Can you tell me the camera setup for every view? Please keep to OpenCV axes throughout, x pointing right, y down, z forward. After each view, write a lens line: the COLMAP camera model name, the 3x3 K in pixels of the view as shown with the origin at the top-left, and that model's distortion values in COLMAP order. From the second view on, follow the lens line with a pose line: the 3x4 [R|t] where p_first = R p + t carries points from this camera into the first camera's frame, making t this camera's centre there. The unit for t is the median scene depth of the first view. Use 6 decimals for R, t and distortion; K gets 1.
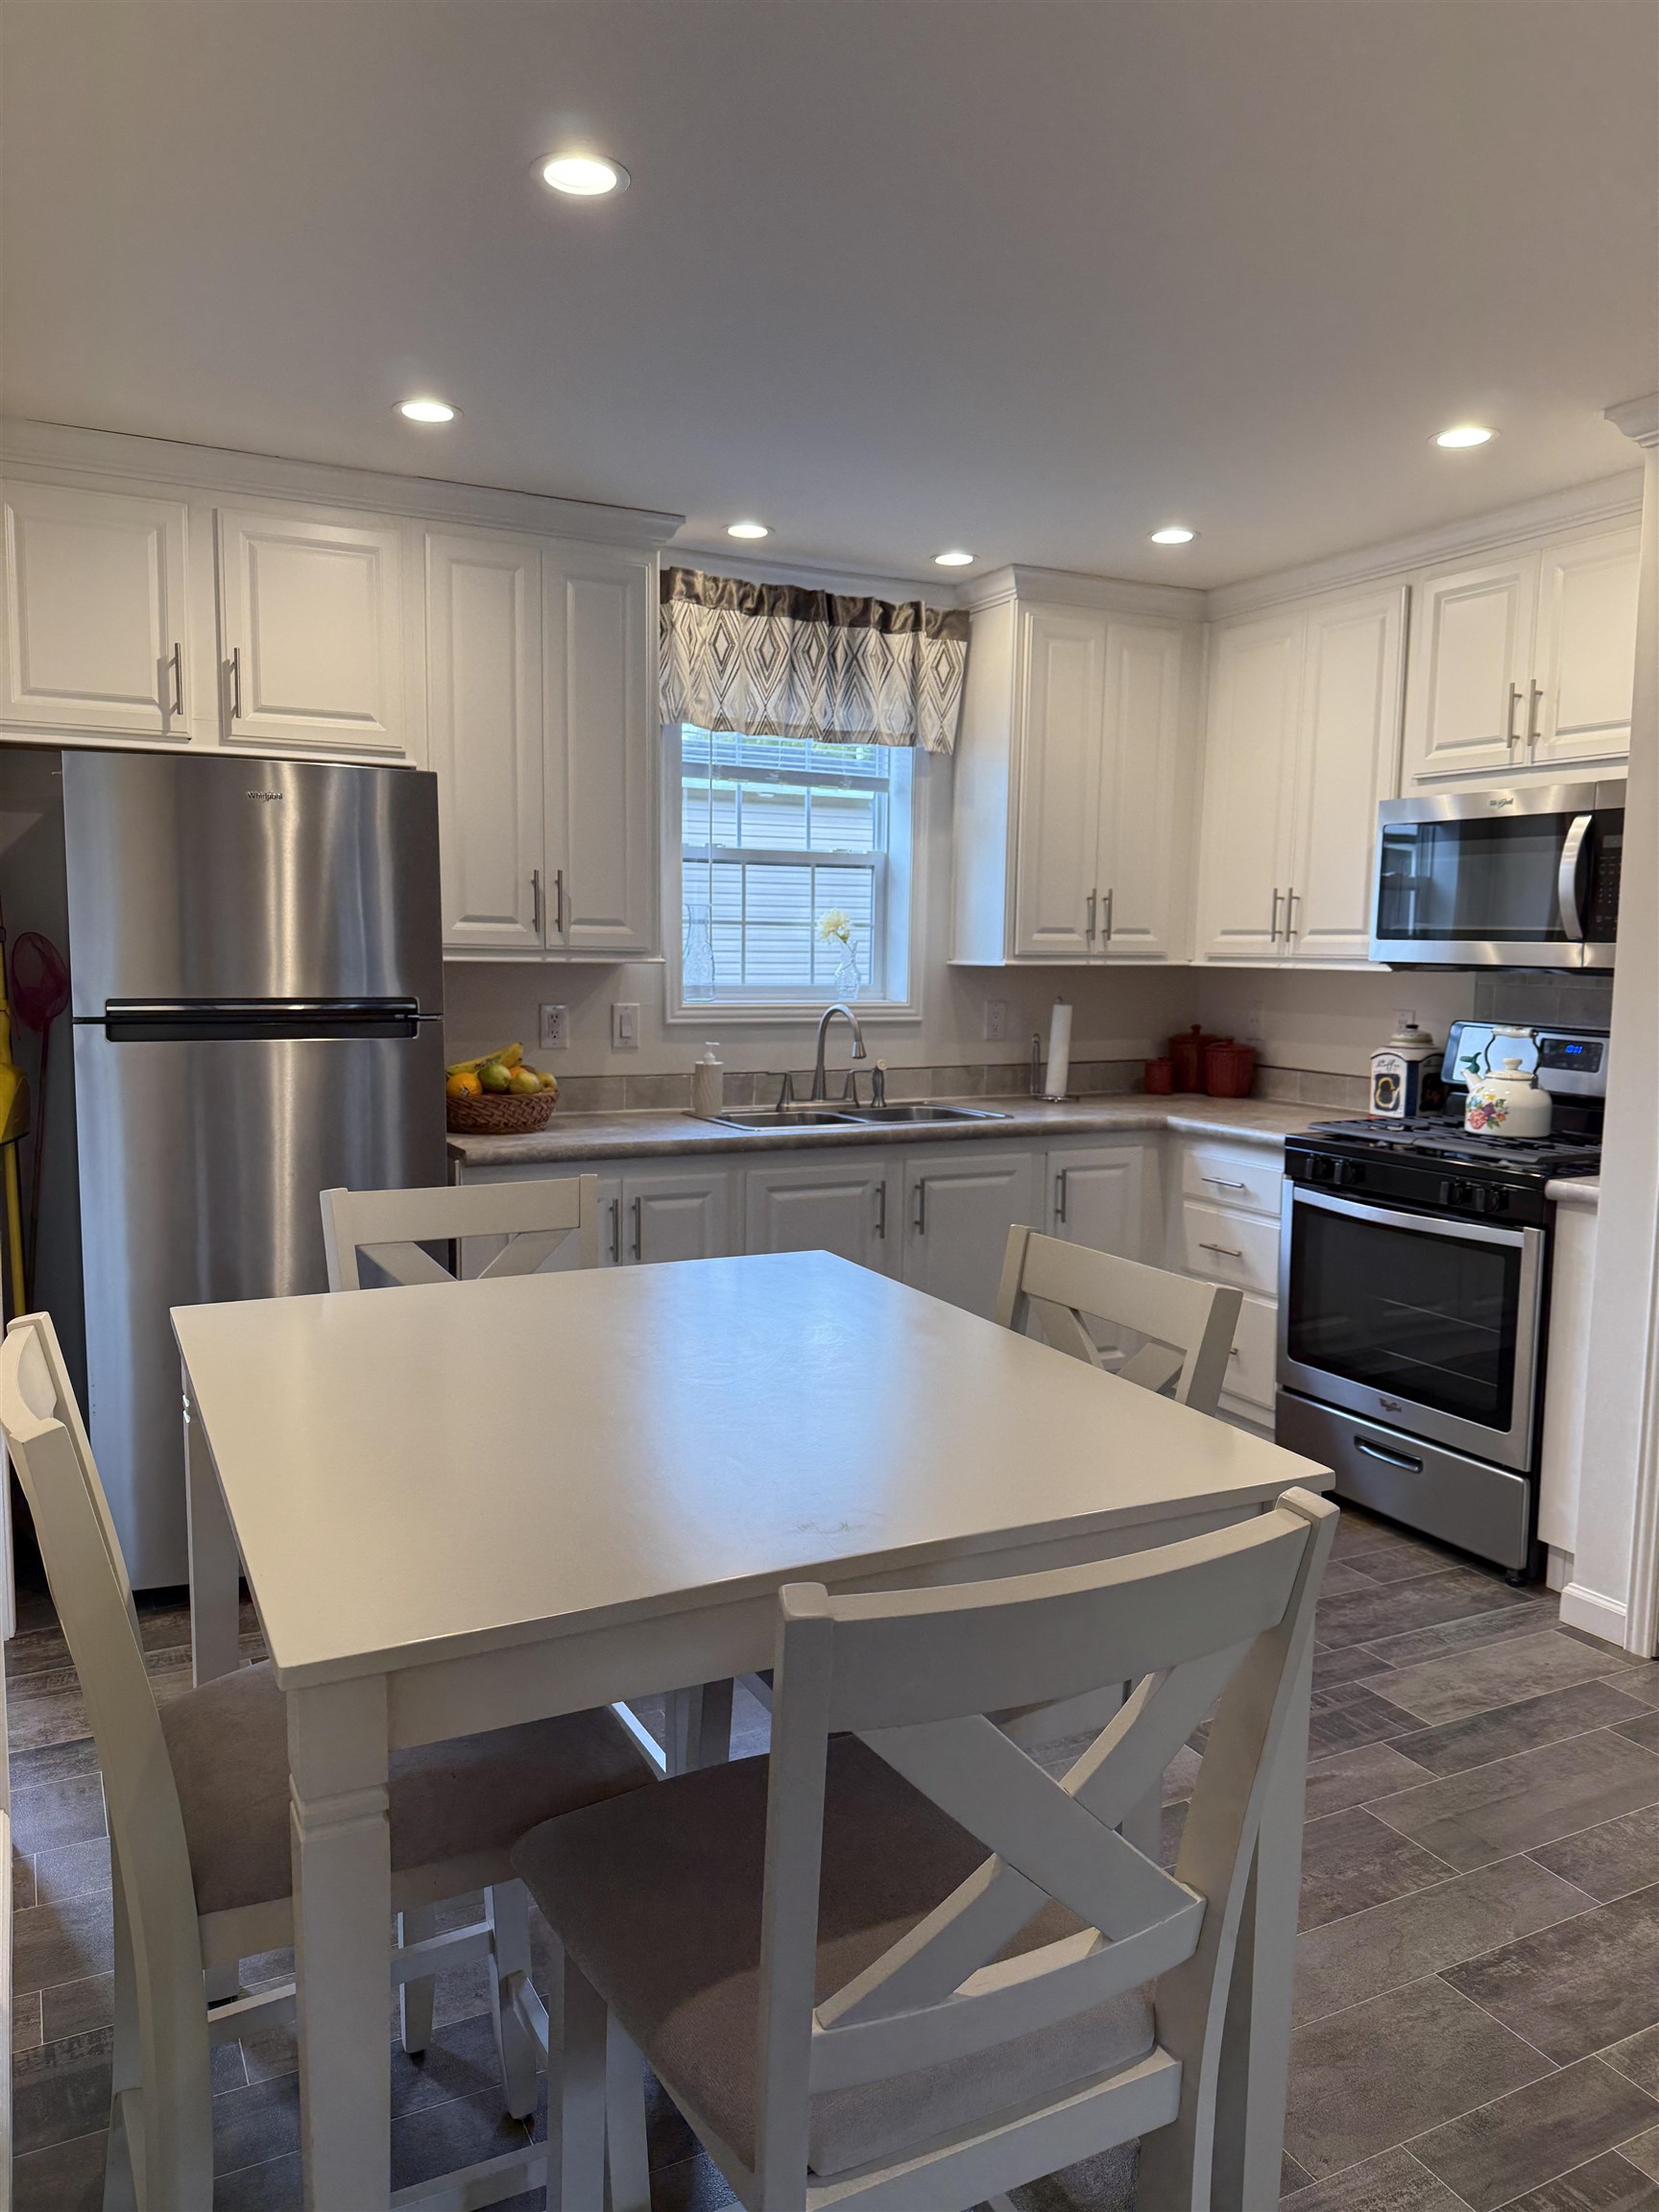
lens RADIAL K [[1578.1, 0, 833.6], [0, 1578.1, 1116.9], [0, 0, 1]] dist [0.052426, -0.066046]
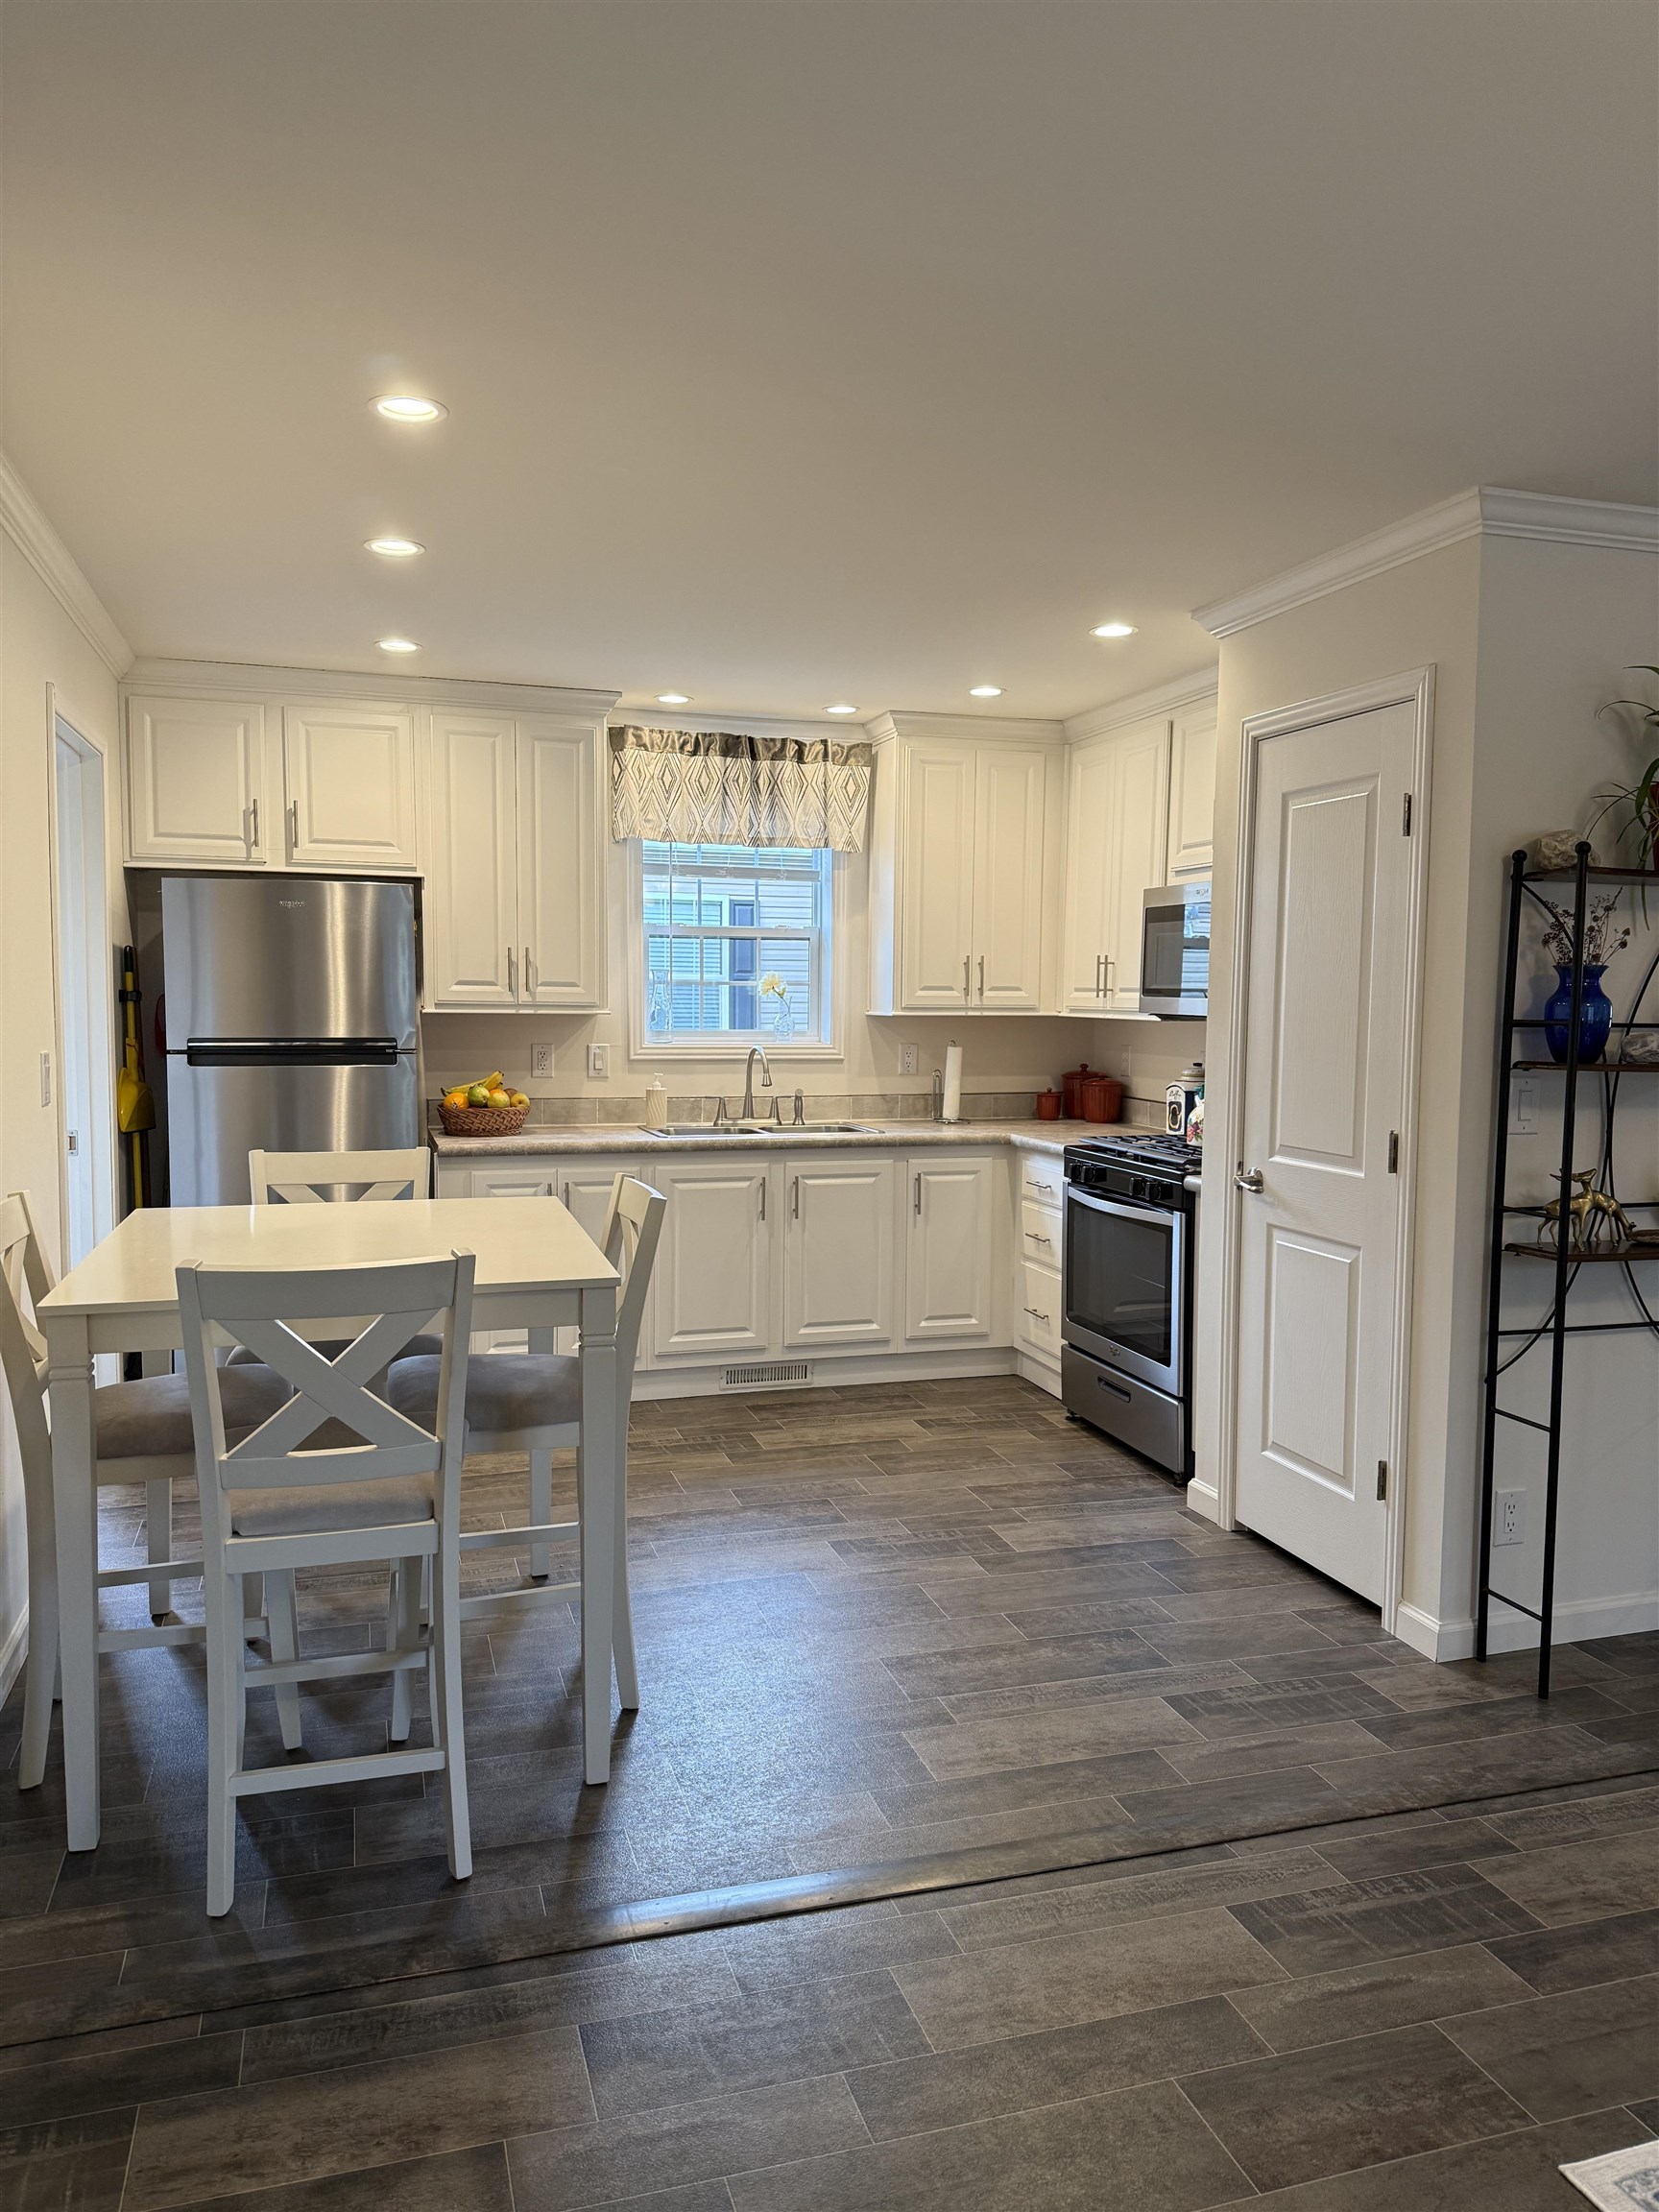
lens RADIAL K [[1578.1, 0, 843.7], [0, 1578.1, 1115.8], [0, 0, 1]] dist [0.052426, -0.066046]
pose [[0.984779, 0.010647, -0.173484, 0.333562], [-0.016566, 0.999328, -0.032706, 0.031816], [0.173019, 0.035083, 0.984293, -0.305636]]
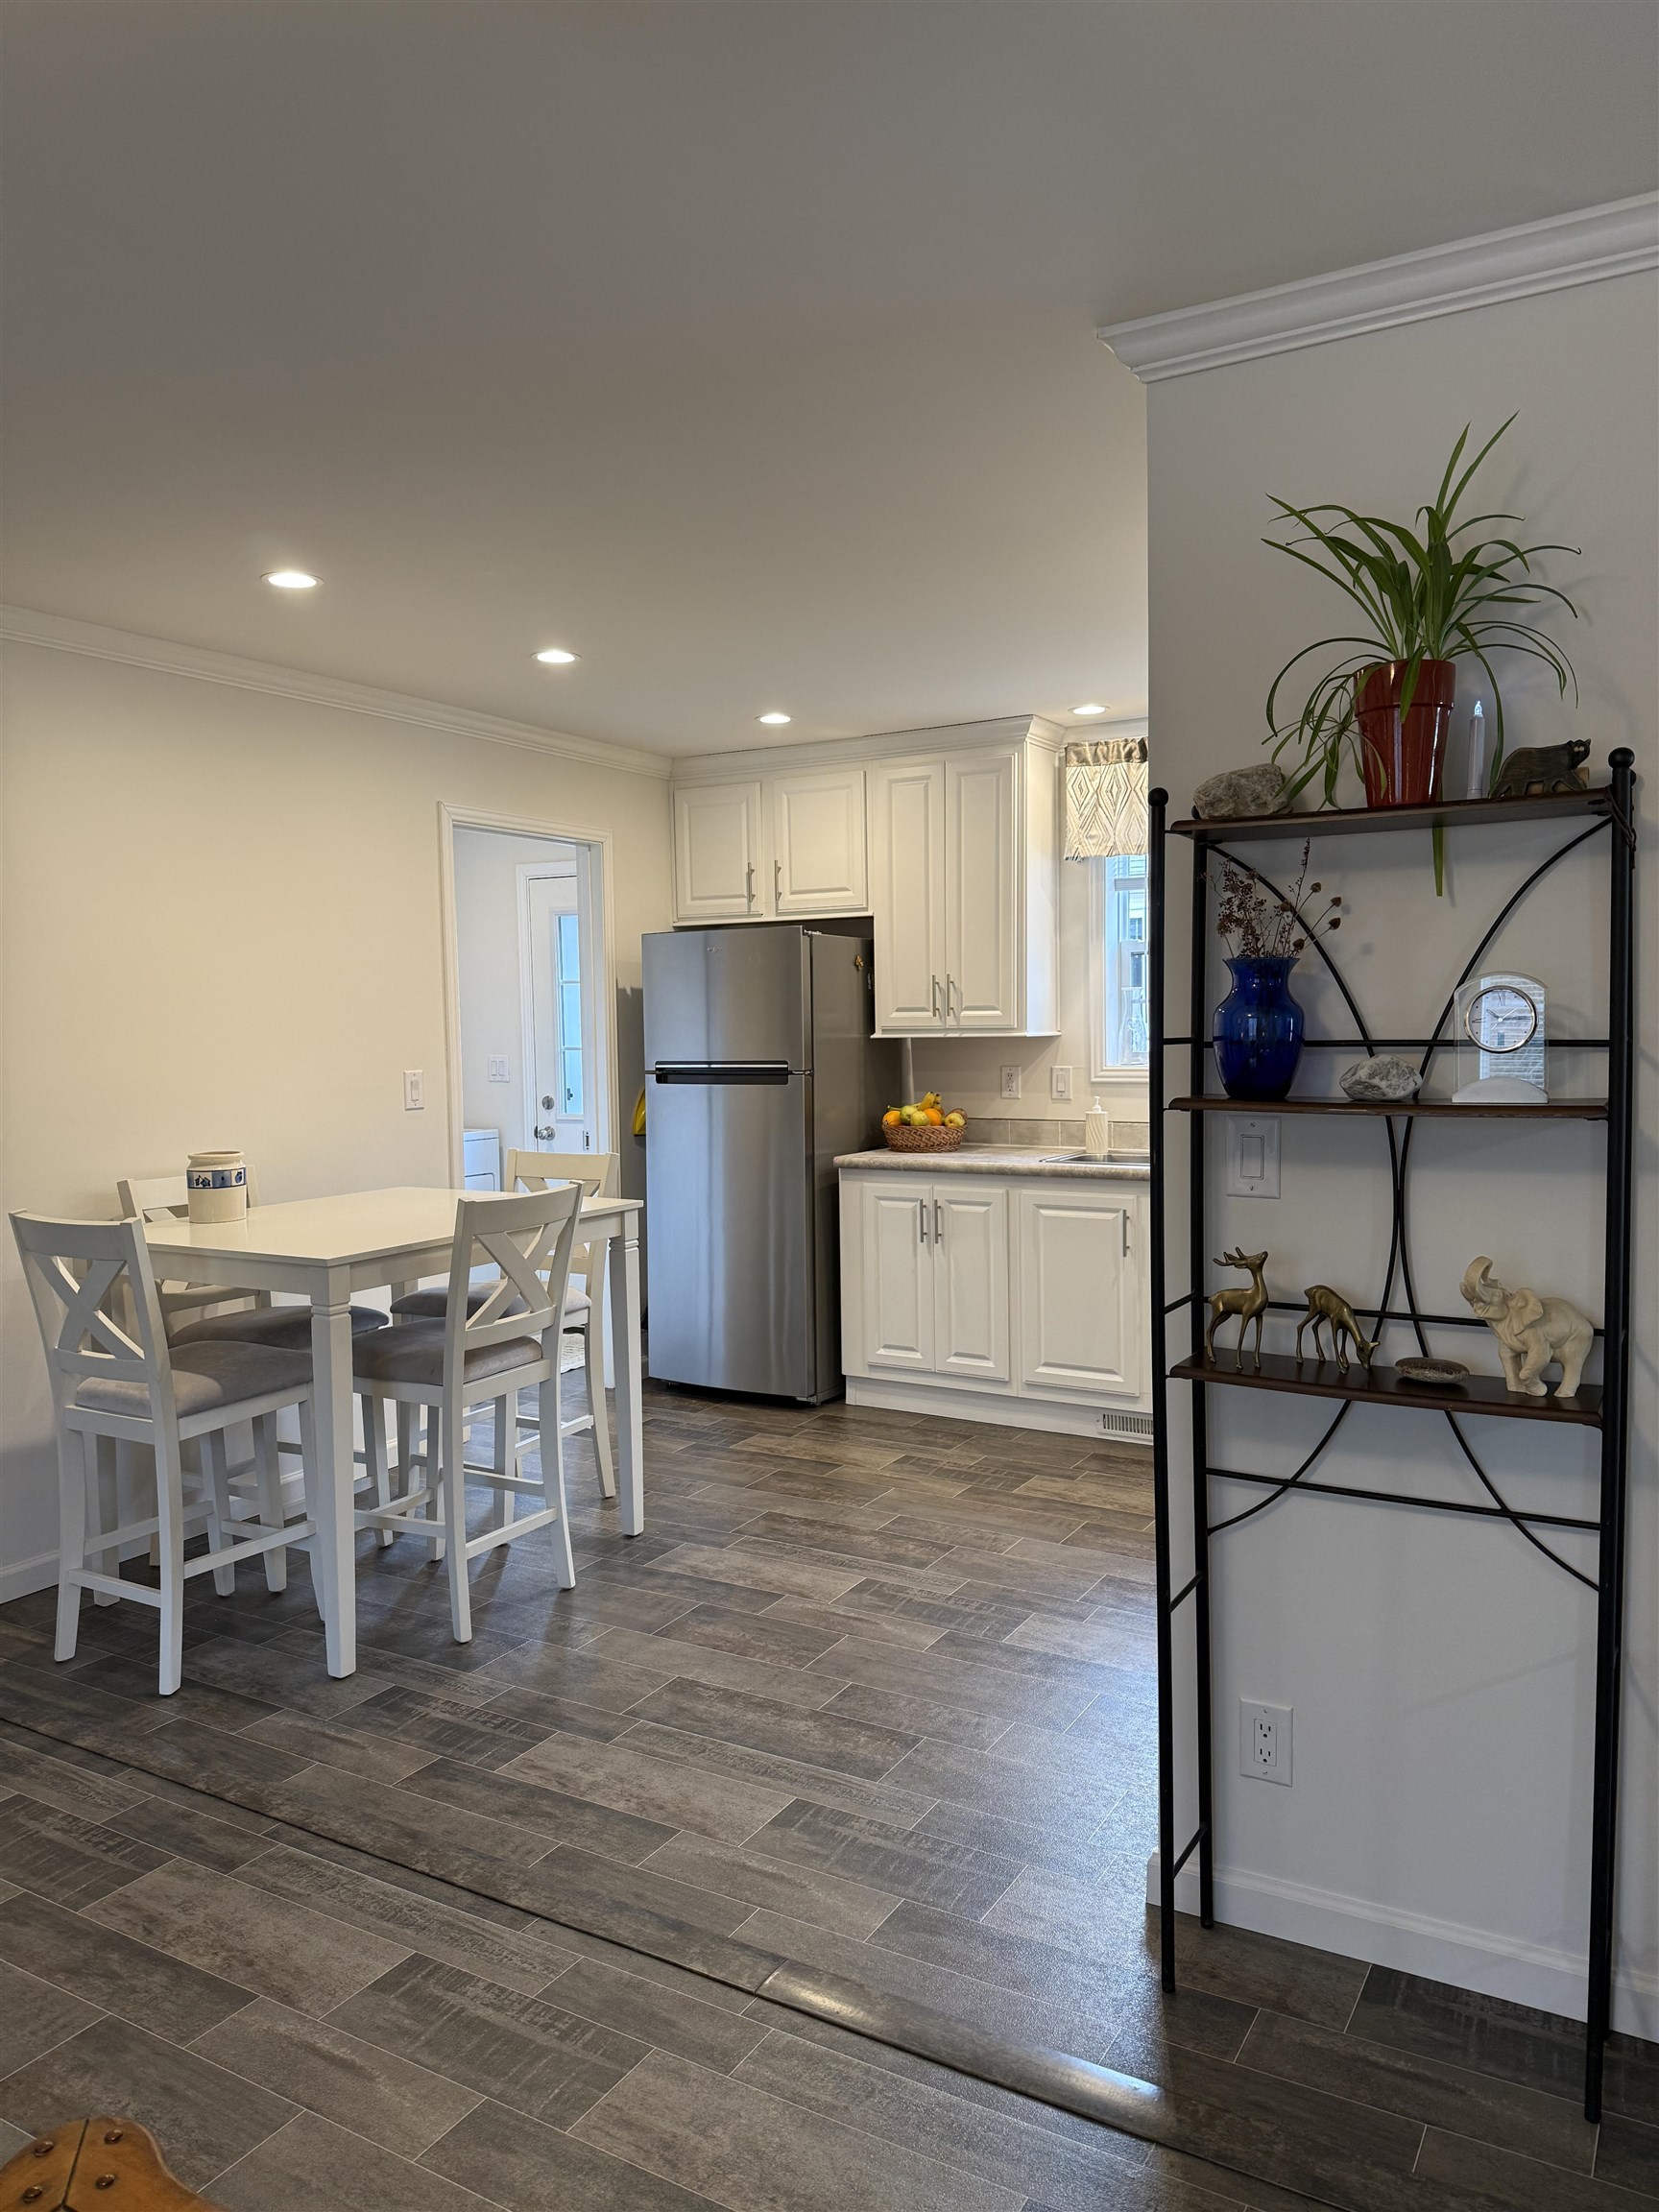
lens RADIAL K [[1578.1, 0, 815.0], [0, 1578.1, 1109.5], [0, 0, 1]] dist [0.052426, -0.066046]
pose [[0.517725, 0.027544, -0.855104, 0.978196], [-0.069581, 0.997526, -0.009996, -0.008313], [0.852713, 0.064674, 0.518361, 0.146140]]
